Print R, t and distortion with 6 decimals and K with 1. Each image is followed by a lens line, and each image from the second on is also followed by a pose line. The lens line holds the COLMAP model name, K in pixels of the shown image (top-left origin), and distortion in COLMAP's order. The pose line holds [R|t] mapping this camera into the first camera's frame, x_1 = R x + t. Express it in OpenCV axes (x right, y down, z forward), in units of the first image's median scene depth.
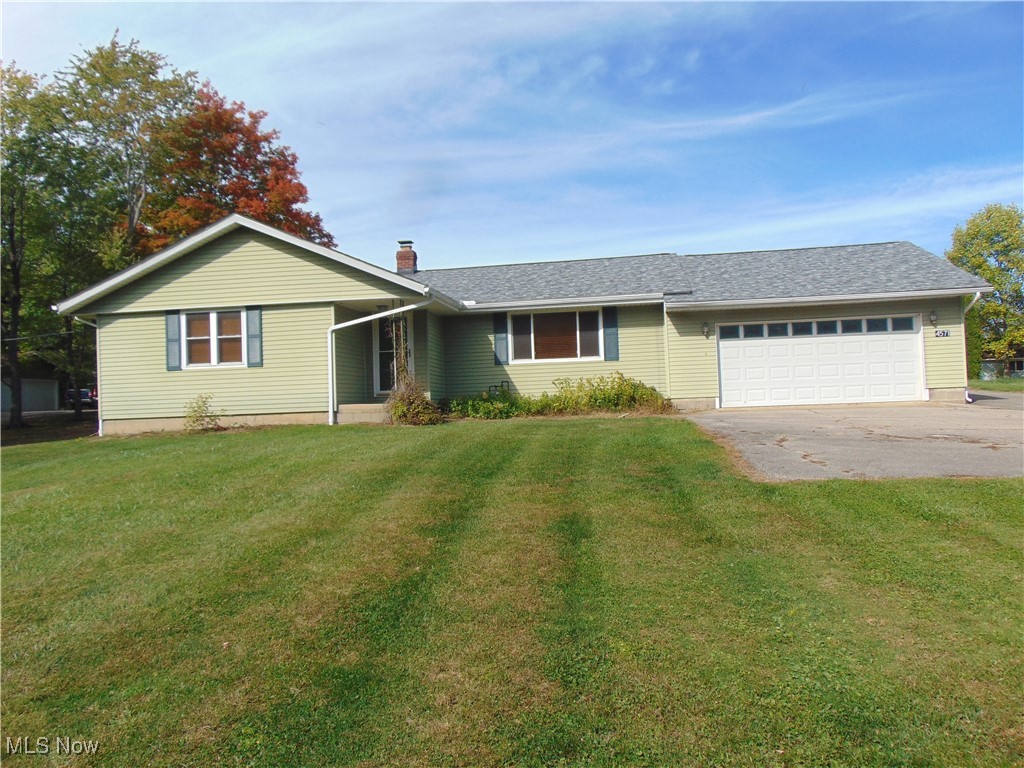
lens RADIAL K [[789.8, 0, 506.4], [0, 789.8, 385.6], [0, 0, 1]] dist [-0.014542, 0.016010]
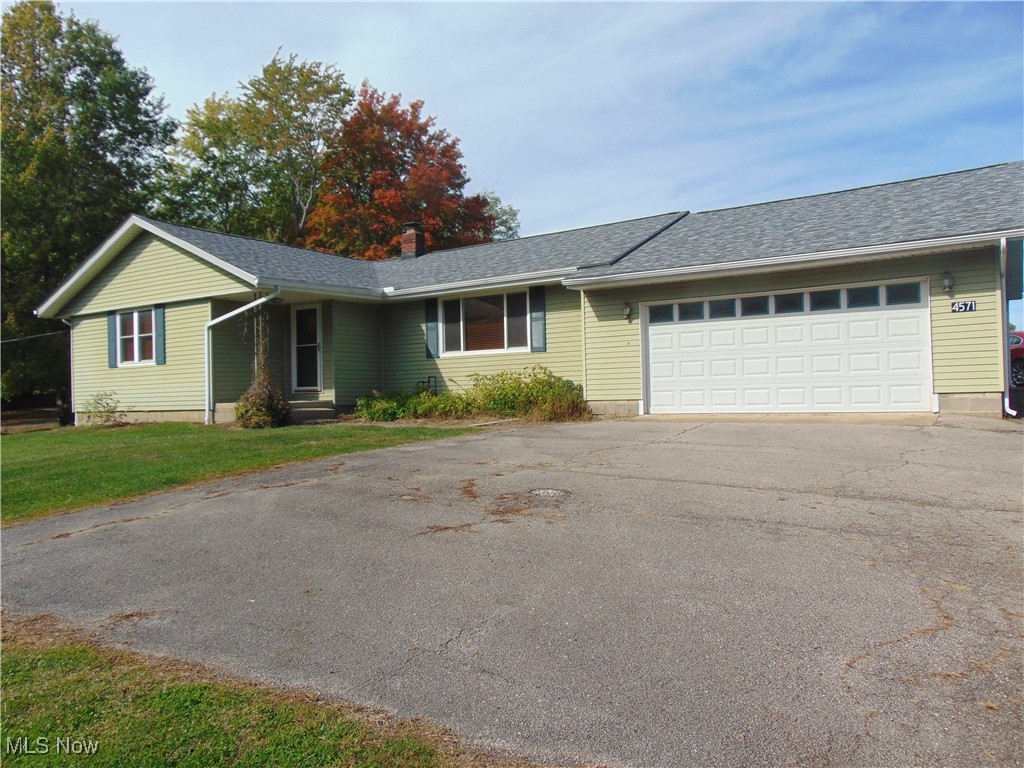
lens RADIAL K [[789.8, 0, 512.2], [0, 789.8, 383.2], [0, 0, 1]] dist [-0.014542, 0.016010]
pose [[0.896024, 0.008235, -0.443930, 0.497985], [0.004414, 0.999613, 0.027452, -0.023089], [0.443984, -0.026557, 0.895641, 0.264970]]
